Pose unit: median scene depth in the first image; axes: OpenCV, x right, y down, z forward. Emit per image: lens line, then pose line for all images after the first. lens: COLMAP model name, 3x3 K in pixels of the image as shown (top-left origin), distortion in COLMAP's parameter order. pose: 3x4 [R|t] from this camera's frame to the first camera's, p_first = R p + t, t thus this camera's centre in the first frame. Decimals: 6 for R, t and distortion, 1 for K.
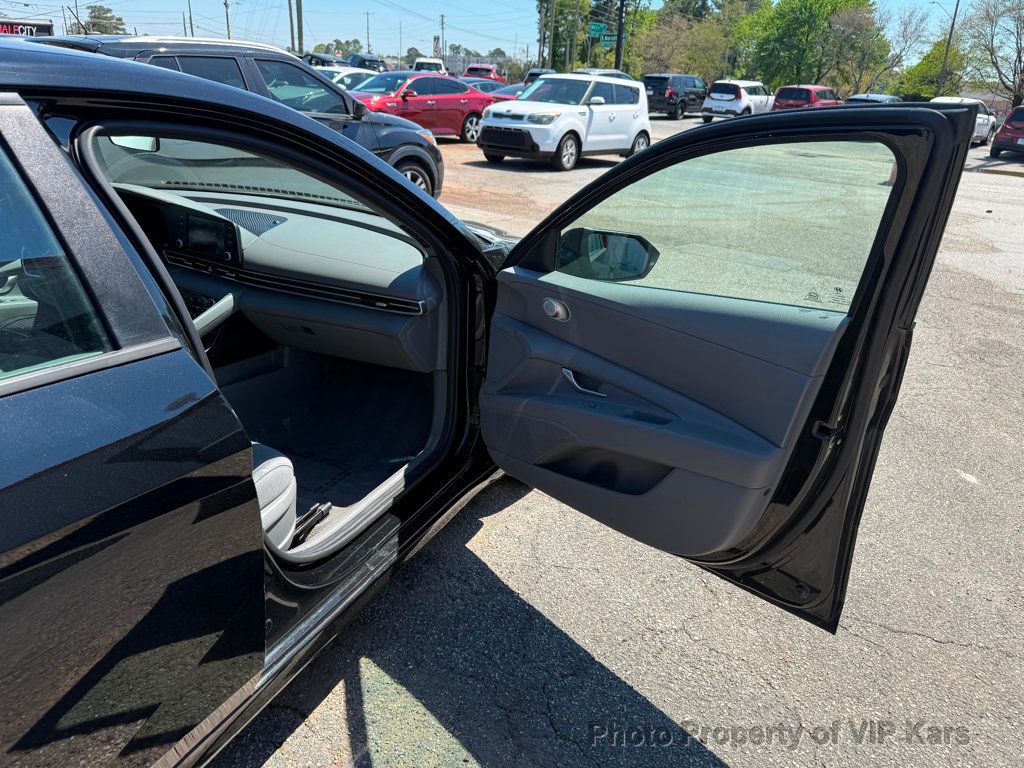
lens RADIAL K [[727.9, 0, 512.0], [0, 727.9, 384.0], [0, 0, 1]] dist [0.025091, -0.028090]
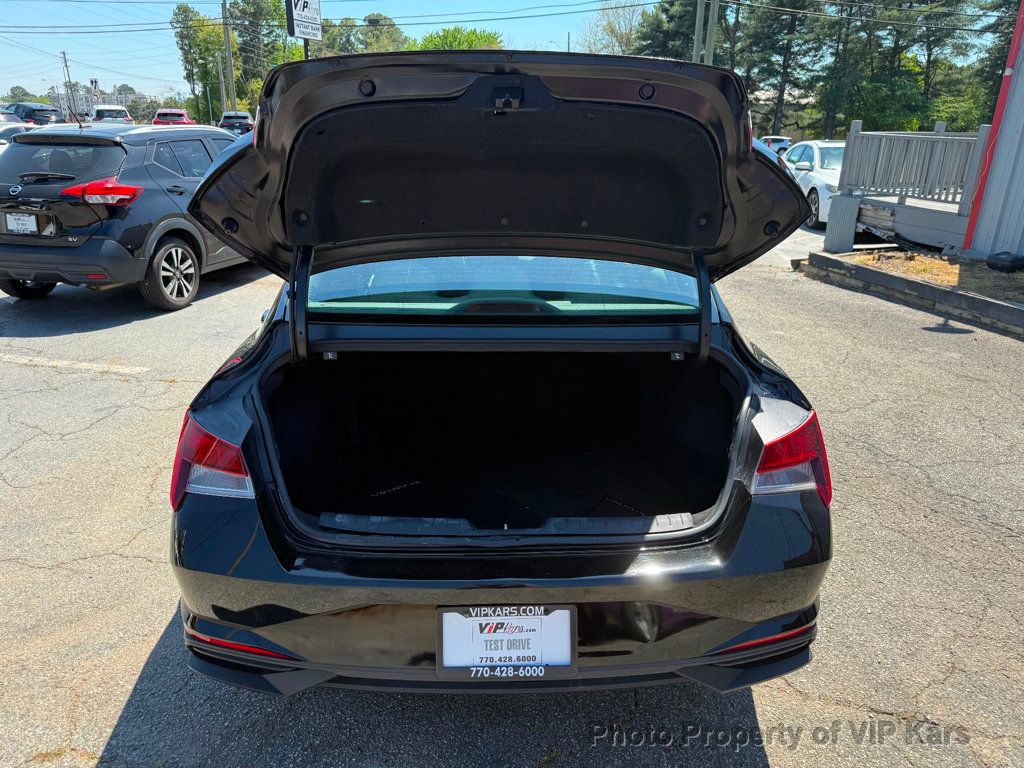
lens RADIAL K [[723.7, 0, 512.0], [0, 723.7, 384.0], [0, 0, 1]] dist [0.028312, -0.032847]
pose [[0.905084, -0.182704, 0.383982, -0.090010], [0.196080, 0.980578, 0.004391, 0.011967], [-0.377326, 0.071317, 0.923330, -0.061711]]
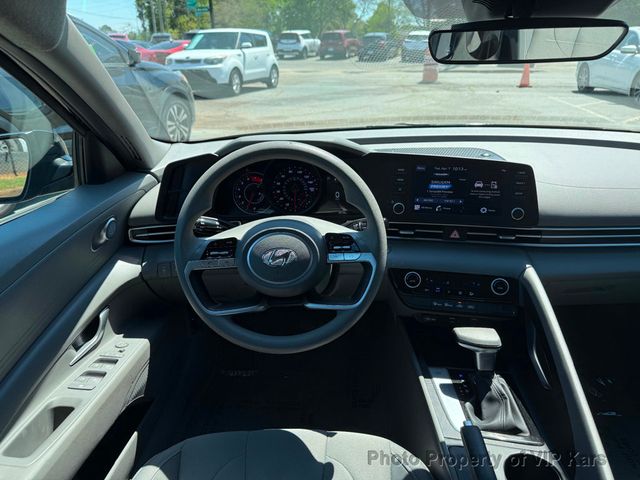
lens RADIAL K [[460.4, 0, 320.0], [0, 460.4, 240.0], [0, 0, 1]] dist [0.001106, -0.006275]
pose [[0.926284, -0.209964, 0.312911, -0.051529], [0.203533, 0.977607, 0.053473, -0.015522], [-0.317131, 0.014157, 0.948276, 0.047757]]
